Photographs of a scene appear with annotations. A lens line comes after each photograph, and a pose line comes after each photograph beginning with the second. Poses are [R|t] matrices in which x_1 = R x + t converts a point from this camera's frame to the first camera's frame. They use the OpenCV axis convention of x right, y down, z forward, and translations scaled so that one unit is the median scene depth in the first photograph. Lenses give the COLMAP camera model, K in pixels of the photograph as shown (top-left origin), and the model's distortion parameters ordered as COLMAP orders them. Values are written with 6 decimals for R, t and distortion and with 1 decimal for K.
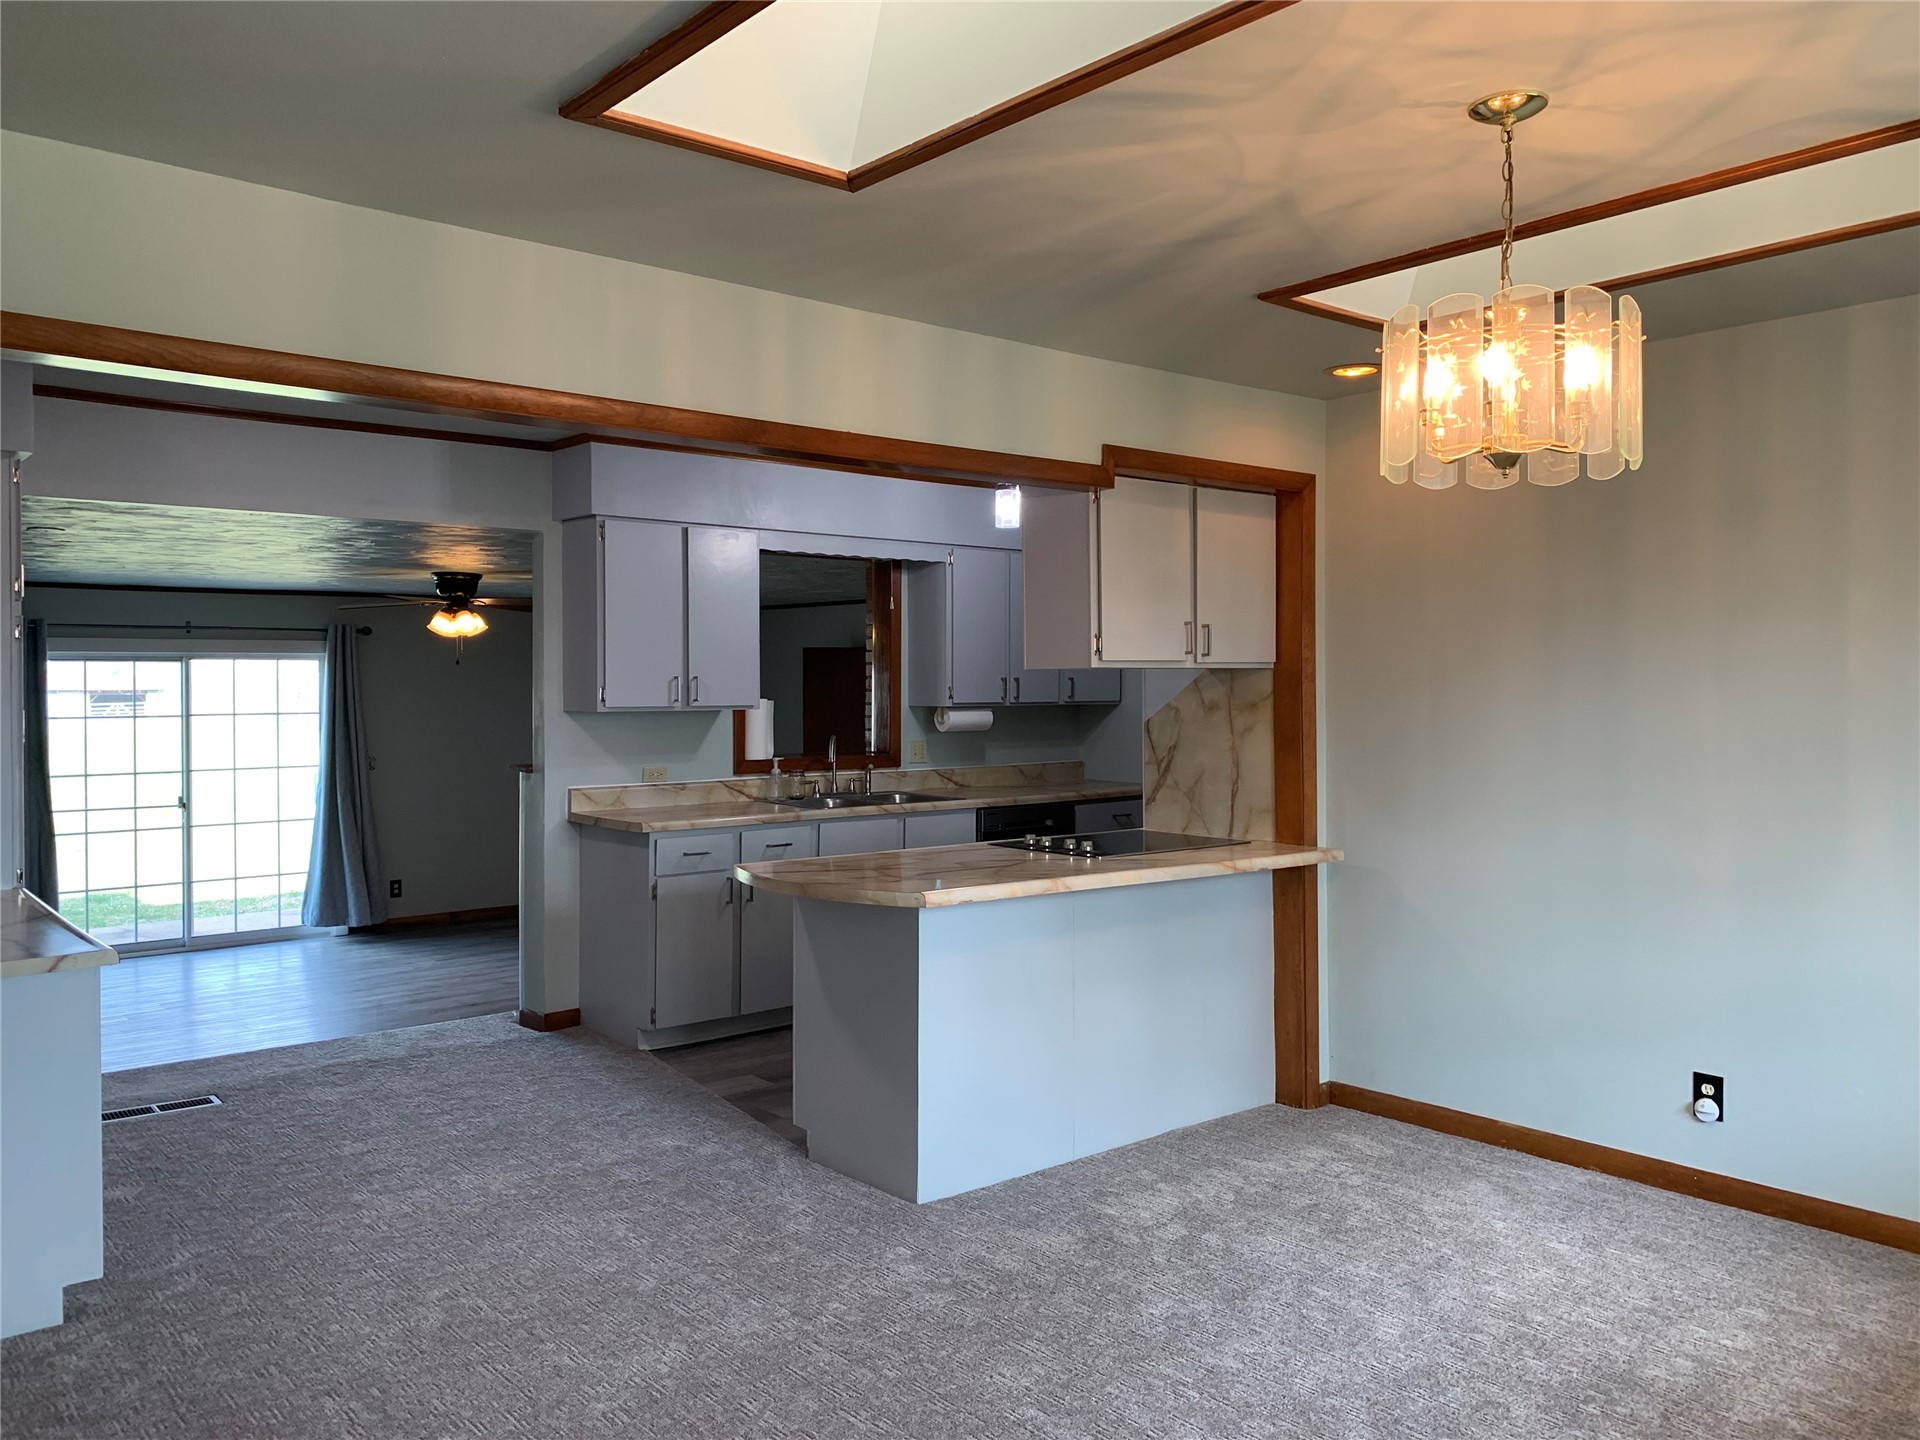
lens RADIAL K [[1465.8, 0, 960.4], [0, 1465.8, 703.7], [0, 0, 1]] dist [0.035780, -0.038454]
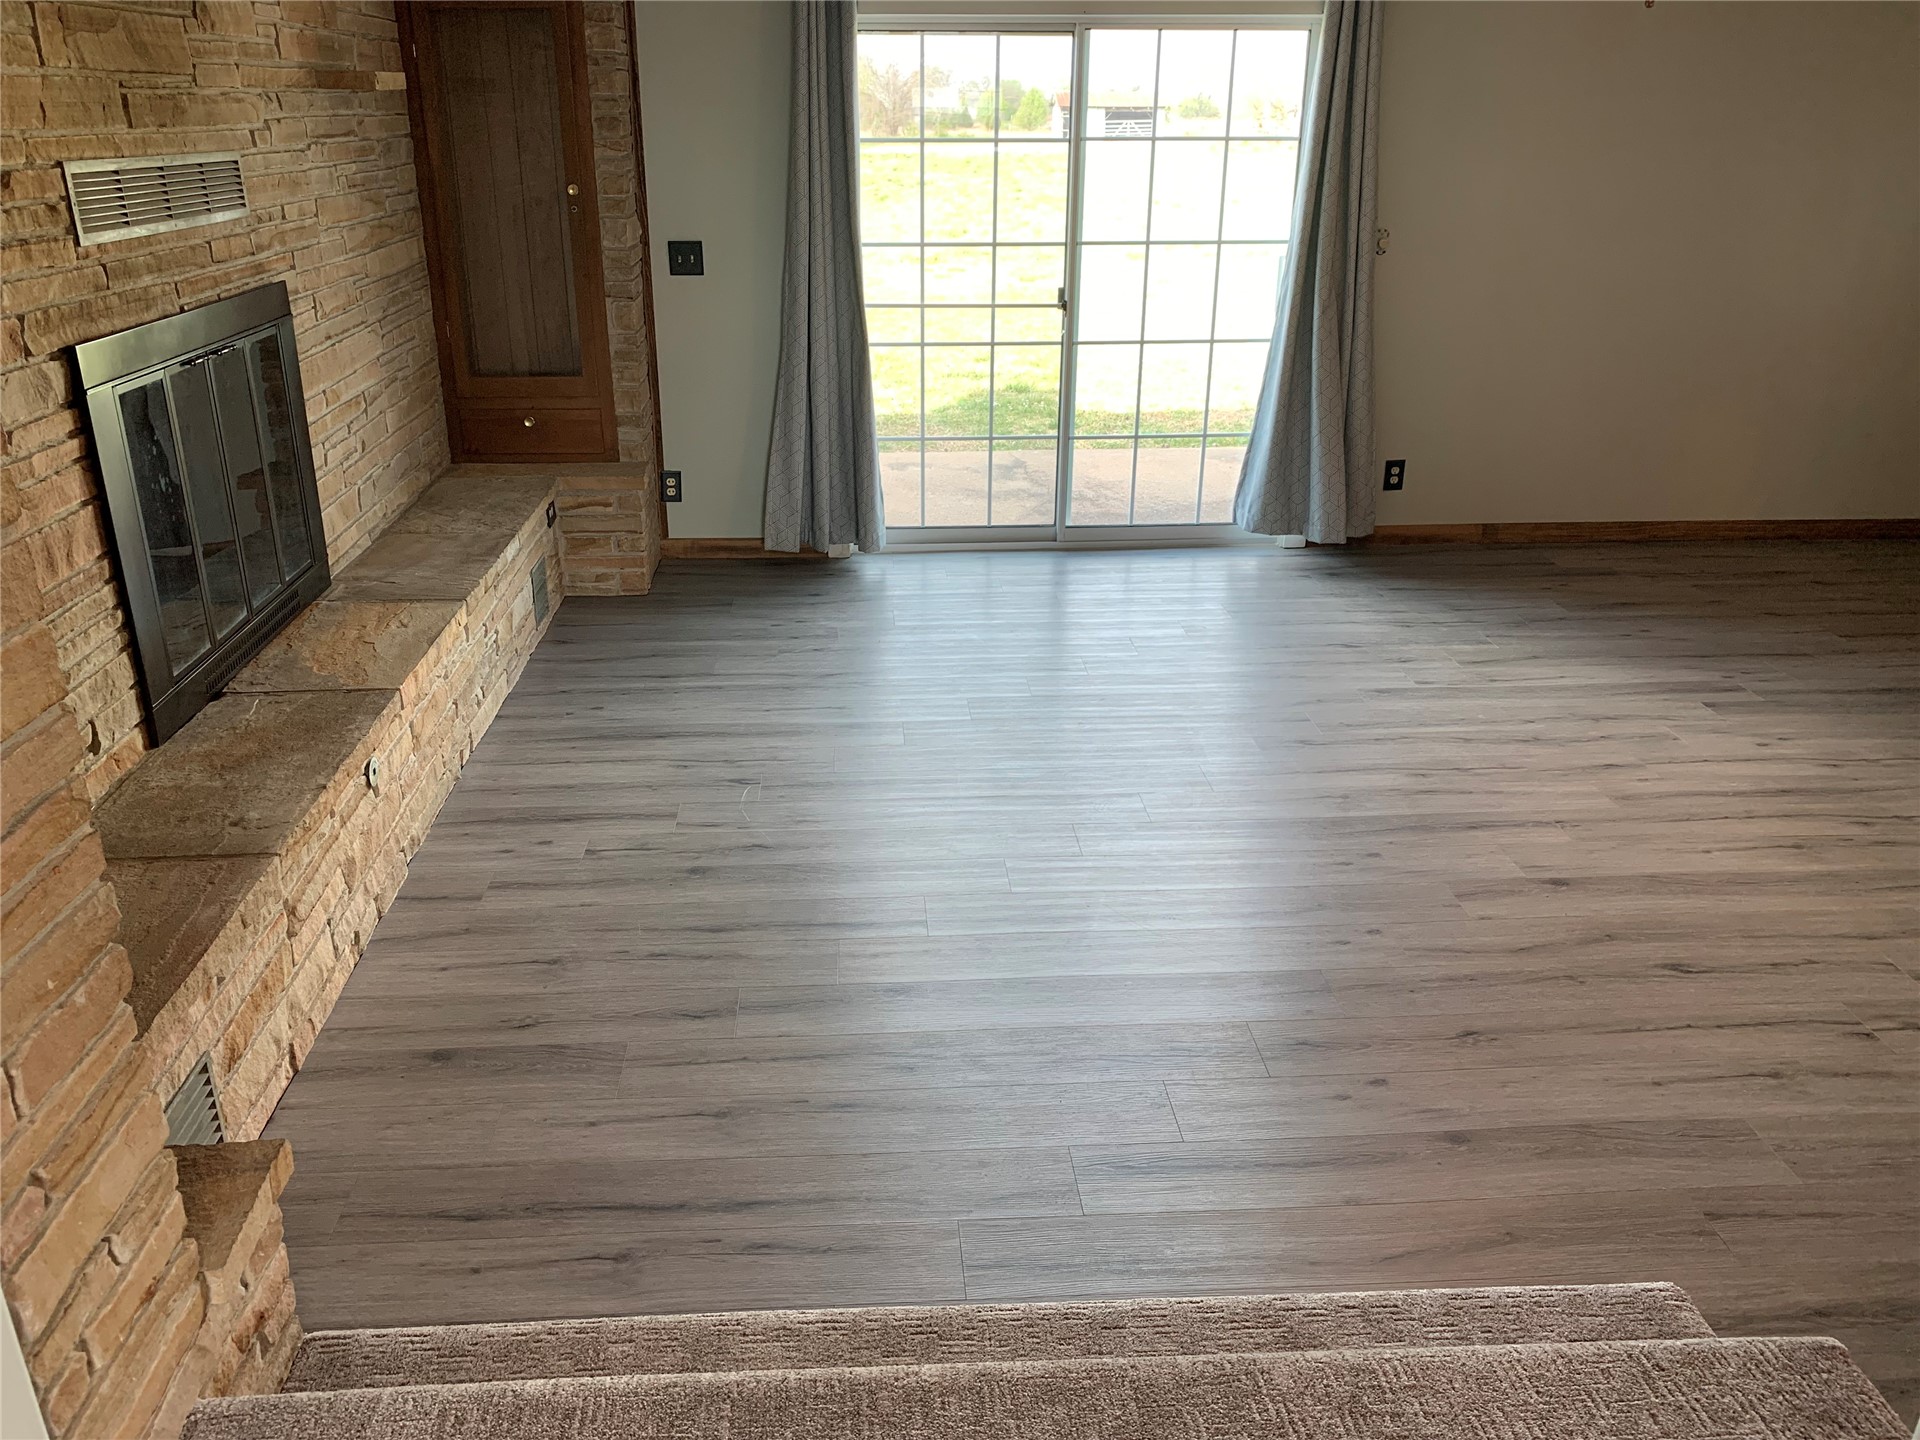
lens RADIAL K [[1465.8, 0, 936.0], [0, 1465.8, 720.7], [0, 0, 1]] dist [0.035780, -0.038454]
pose [[0.801726, 0.233884, -0.550031, -0.407875], [-0.011509, 0.926128, 0.377033, 0.004638], [0.597582, -0.295947, 0.745192, 0.952637]]
